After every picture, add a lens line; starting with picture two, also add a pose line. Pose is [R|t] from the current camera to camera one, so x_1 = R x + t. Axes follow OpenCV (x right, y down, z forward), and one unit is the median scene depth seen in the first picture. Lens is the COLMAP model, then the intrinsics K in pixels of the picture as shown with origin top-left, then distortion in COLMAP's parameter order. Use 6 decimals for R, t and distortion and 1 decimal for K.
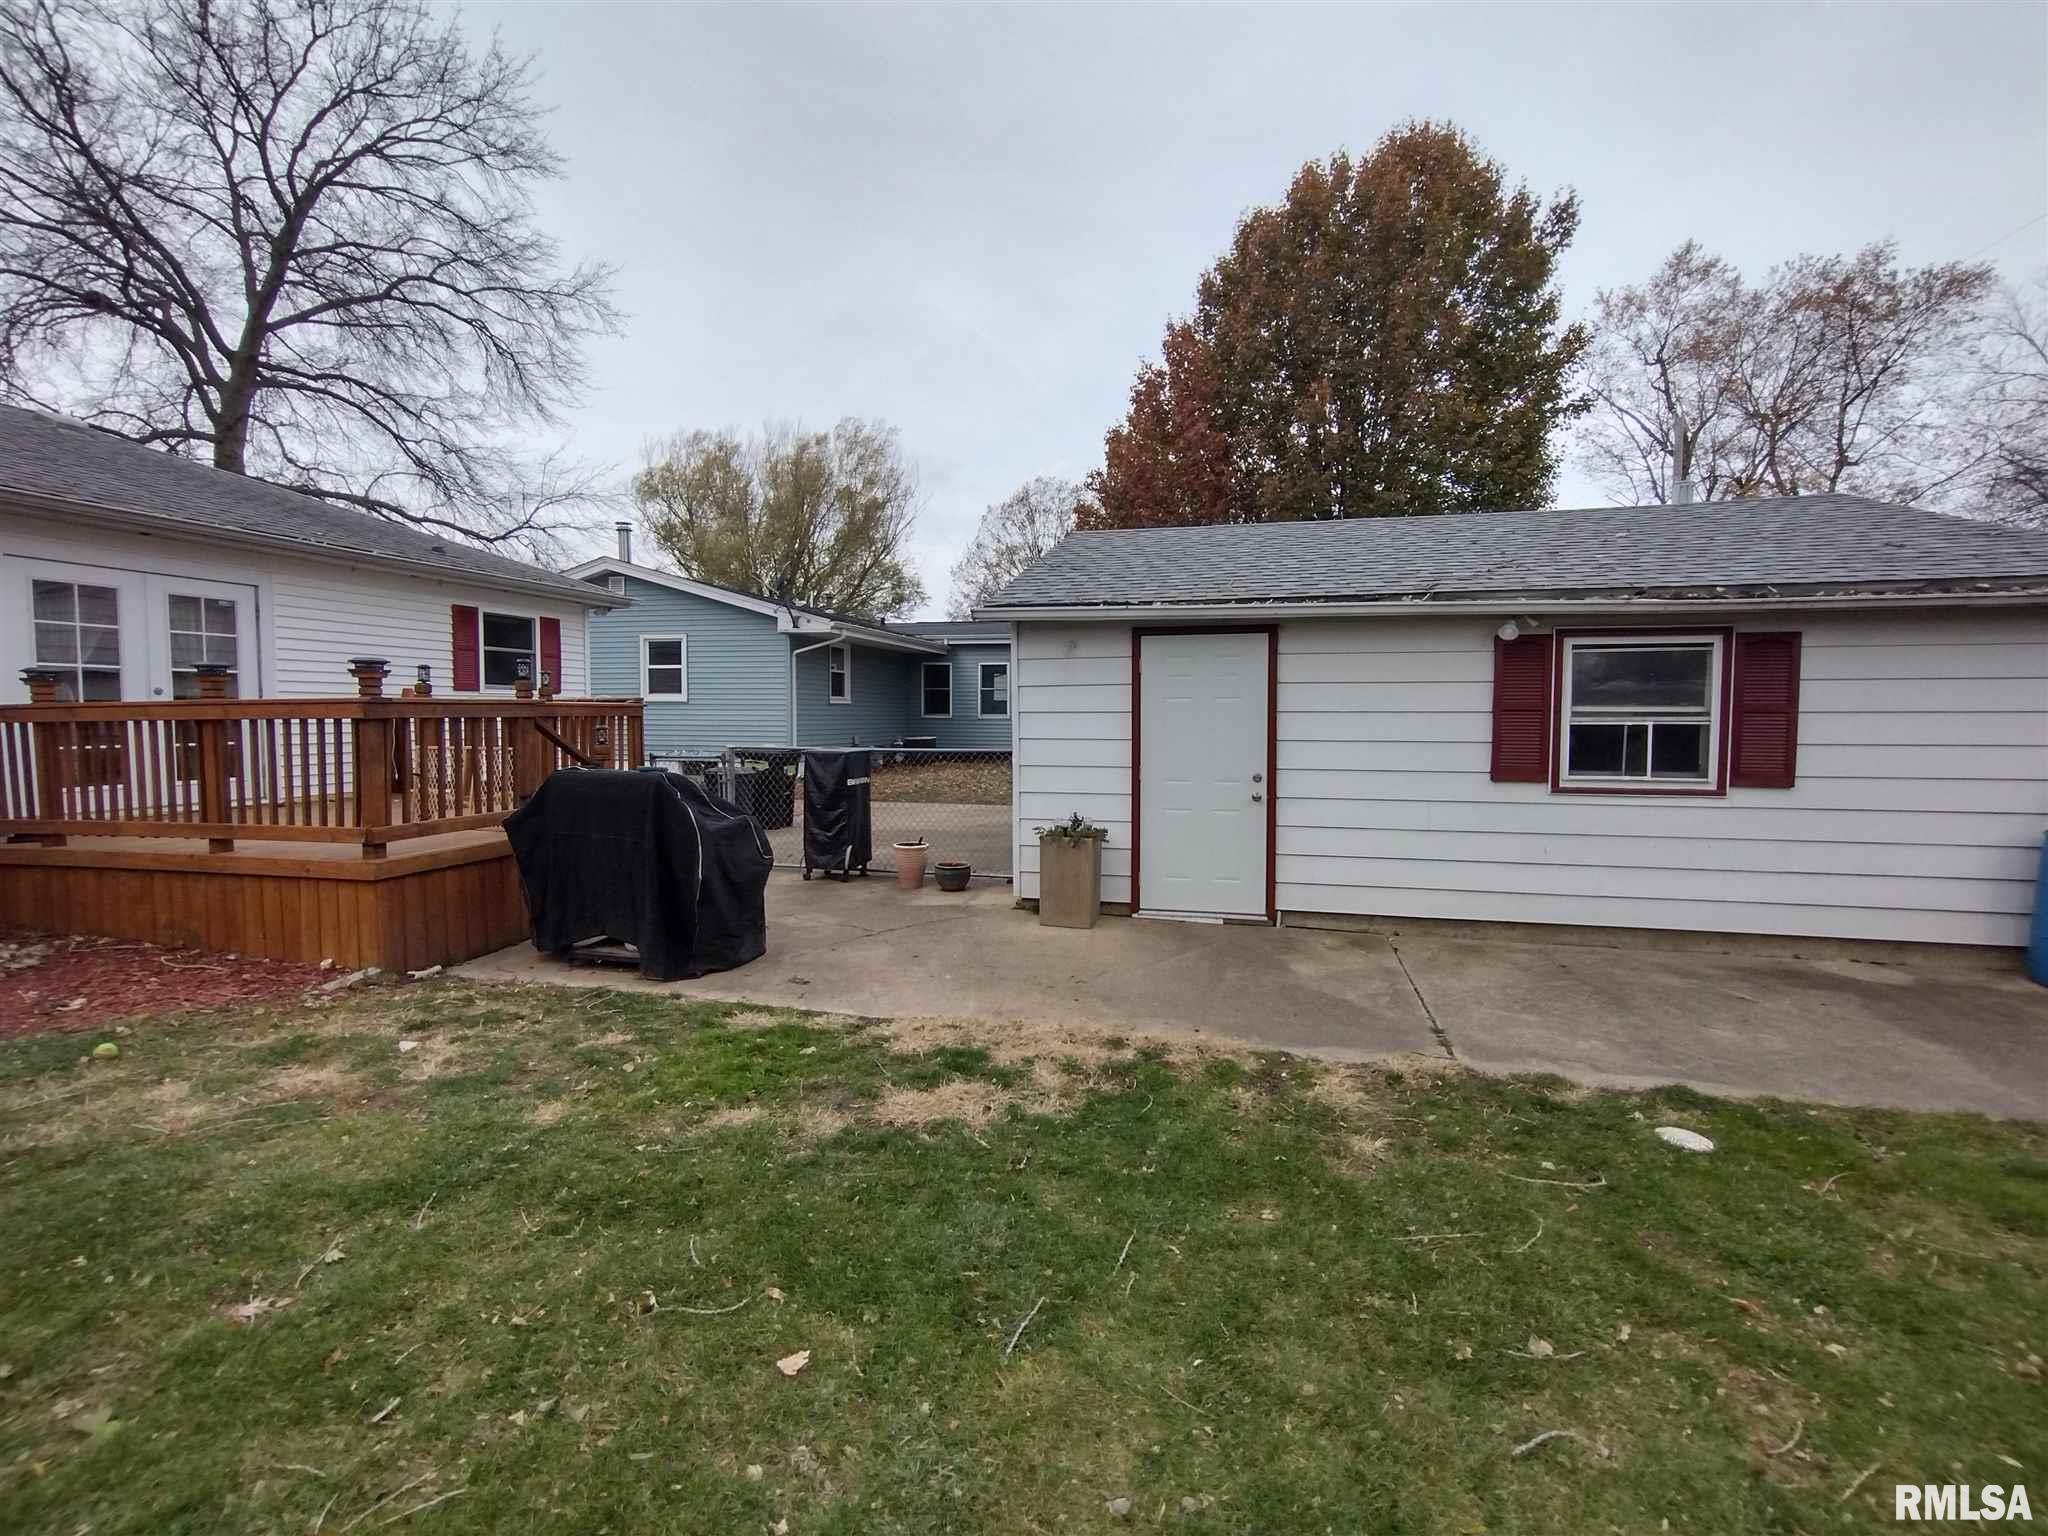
lens RADIAL K [[926.4, 0, 1026.5], [0, 926.4, 765.4], [0, 0, 1]] dist [-0.003982, 0.000486]
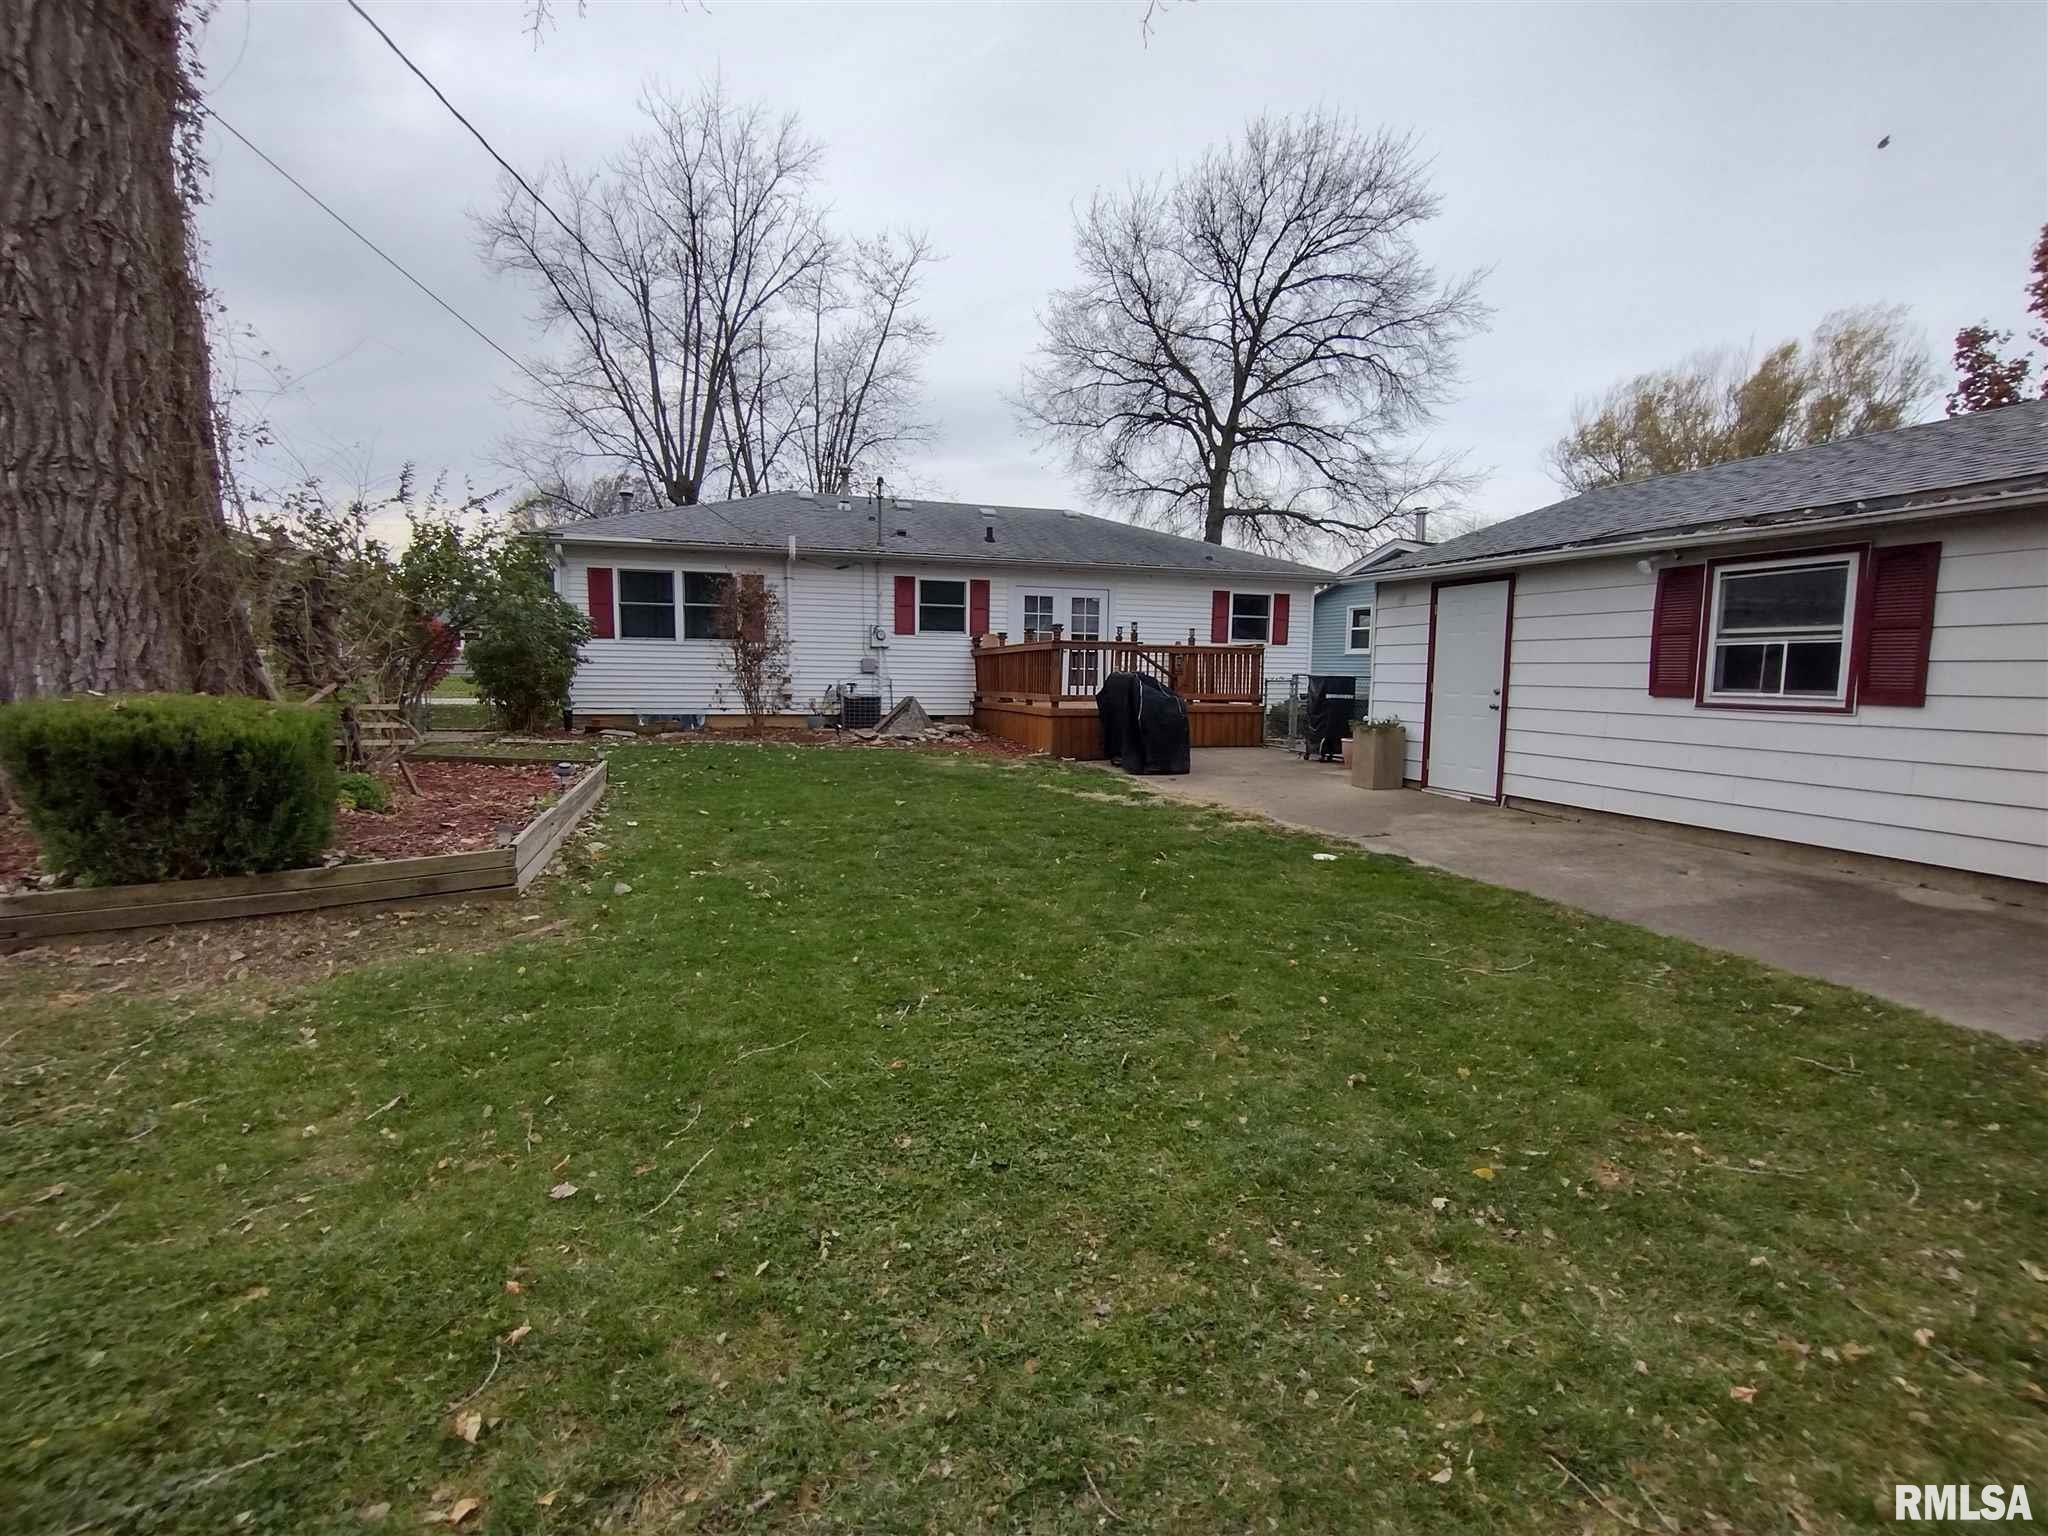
lens RADIAL K [[927.4, 0, 1027.0], [0, 927.4, 770.4], [0, 0, 1]] dist [-0.003765, -0.000035]
pose [[0.527610, 0.097152, -0.843913, 0.378675], [-0.061097, 0.995206, 0.076371, 0.024028], [0.847287, 0.011266, 0.531016, -0.096172]]
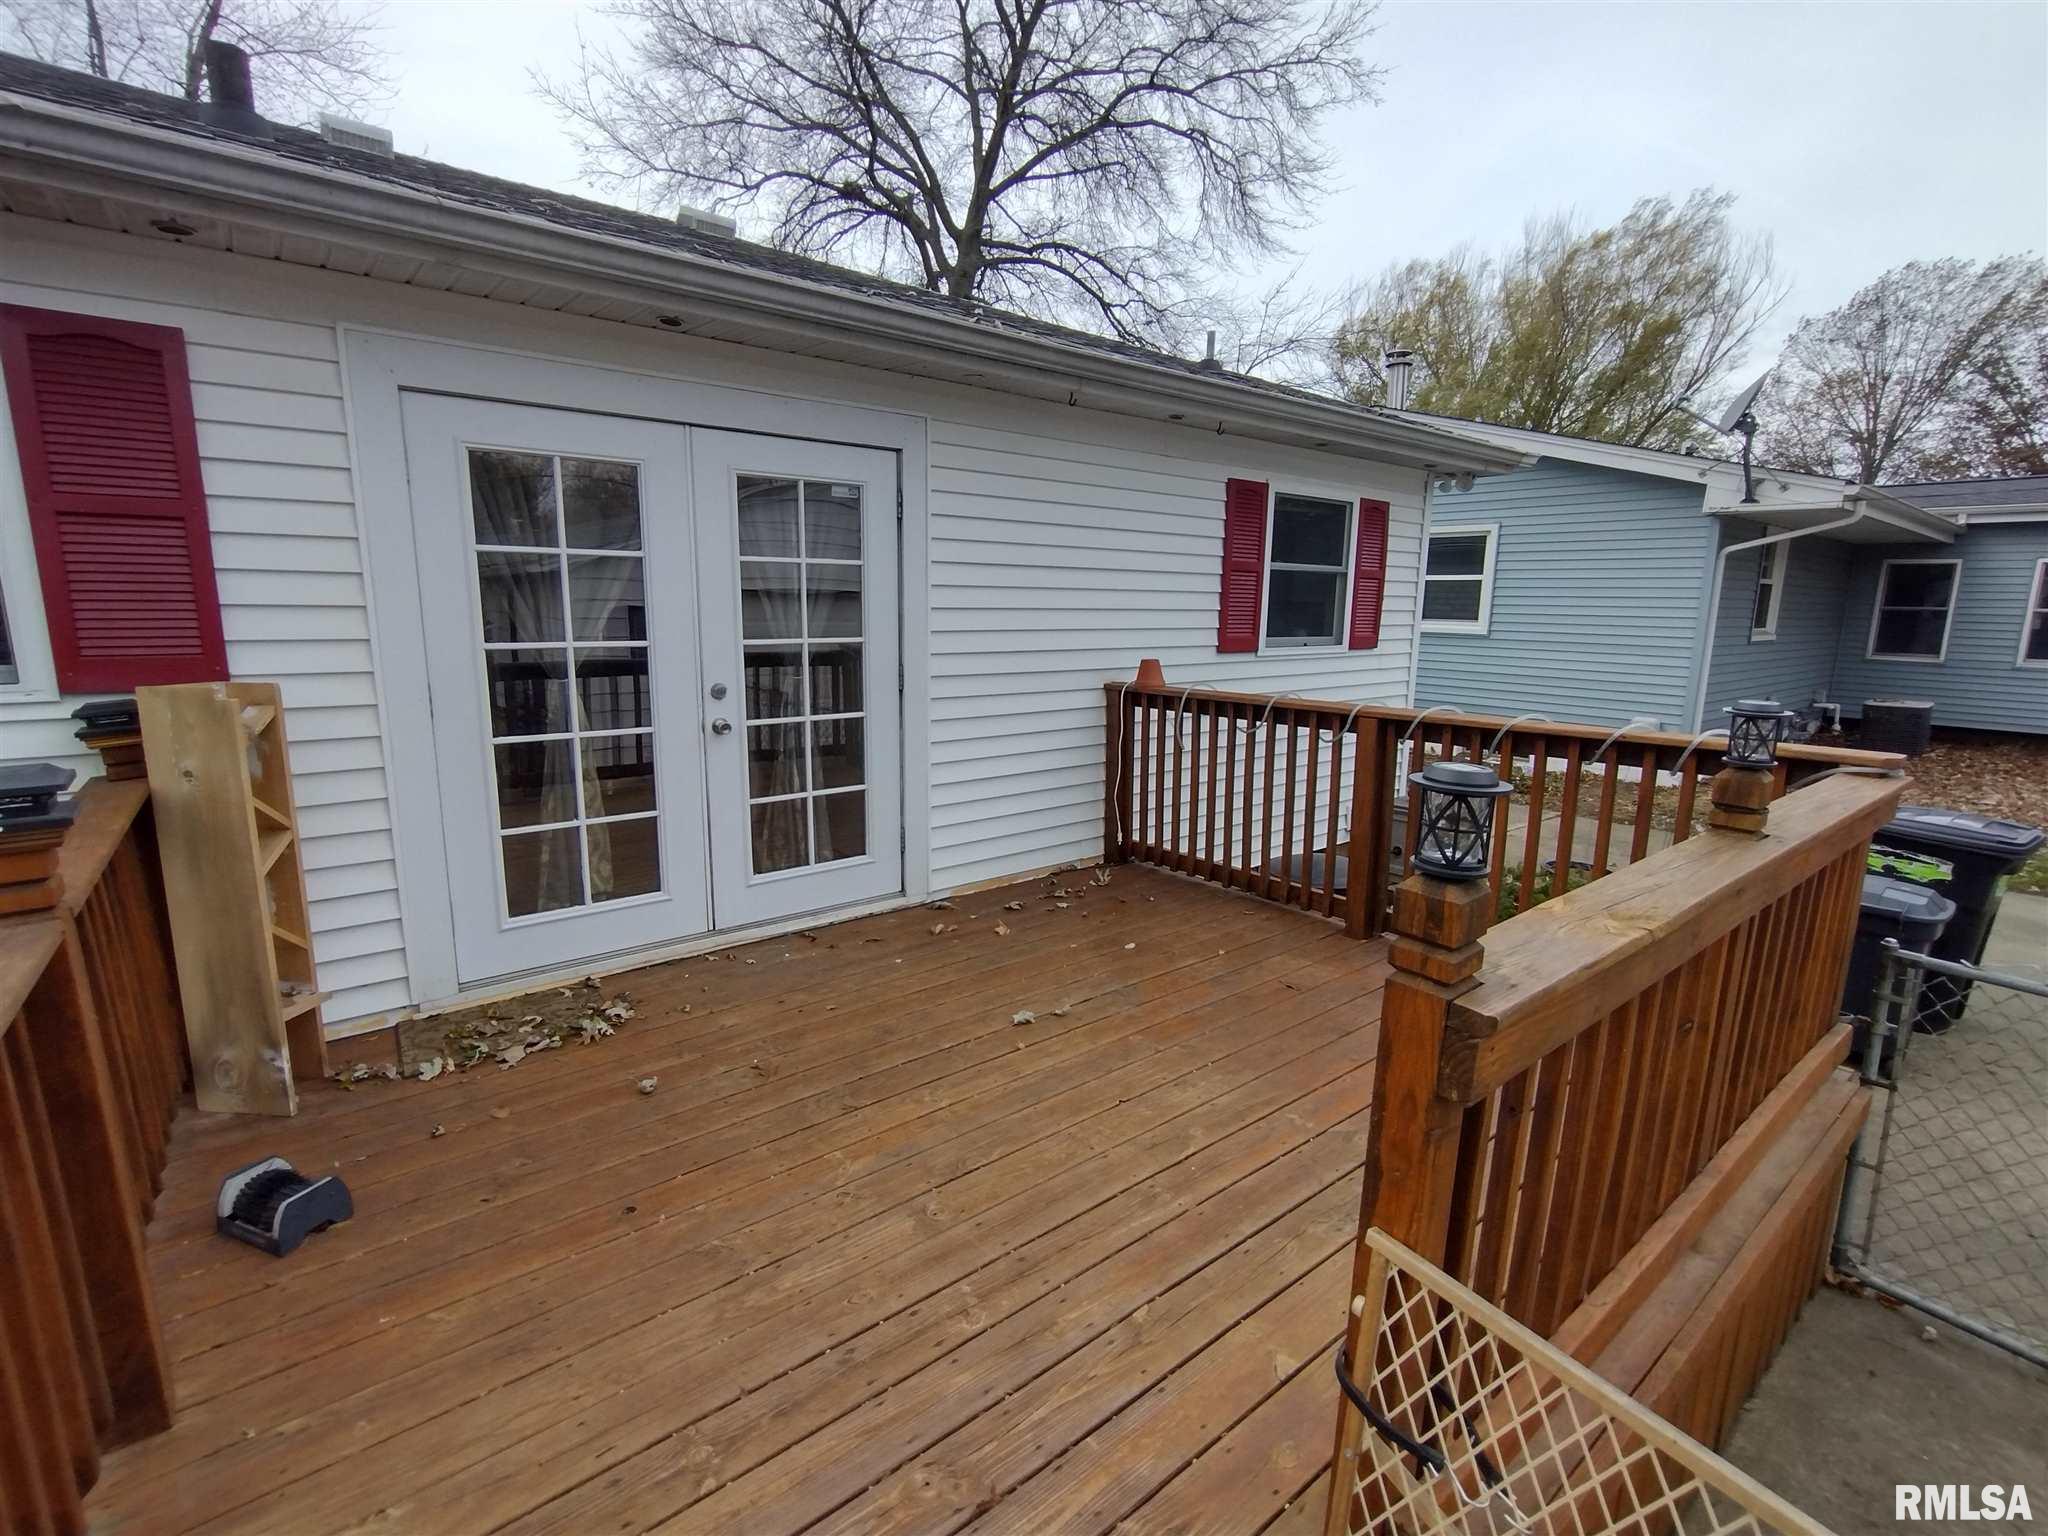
lens RADIAL K [[927.4, 0, 1027.0], [0, 927.4, 770.4], [0, 0, 1]] dist [-0.003765, -0.000035]
pose [[0.796975, 0.115514, -0.592863, -0.235006], [-0.044631, 0.990122, 0.132918, -0.048025], [0.602361, -0.079472, 0.794258, 0.315474]]
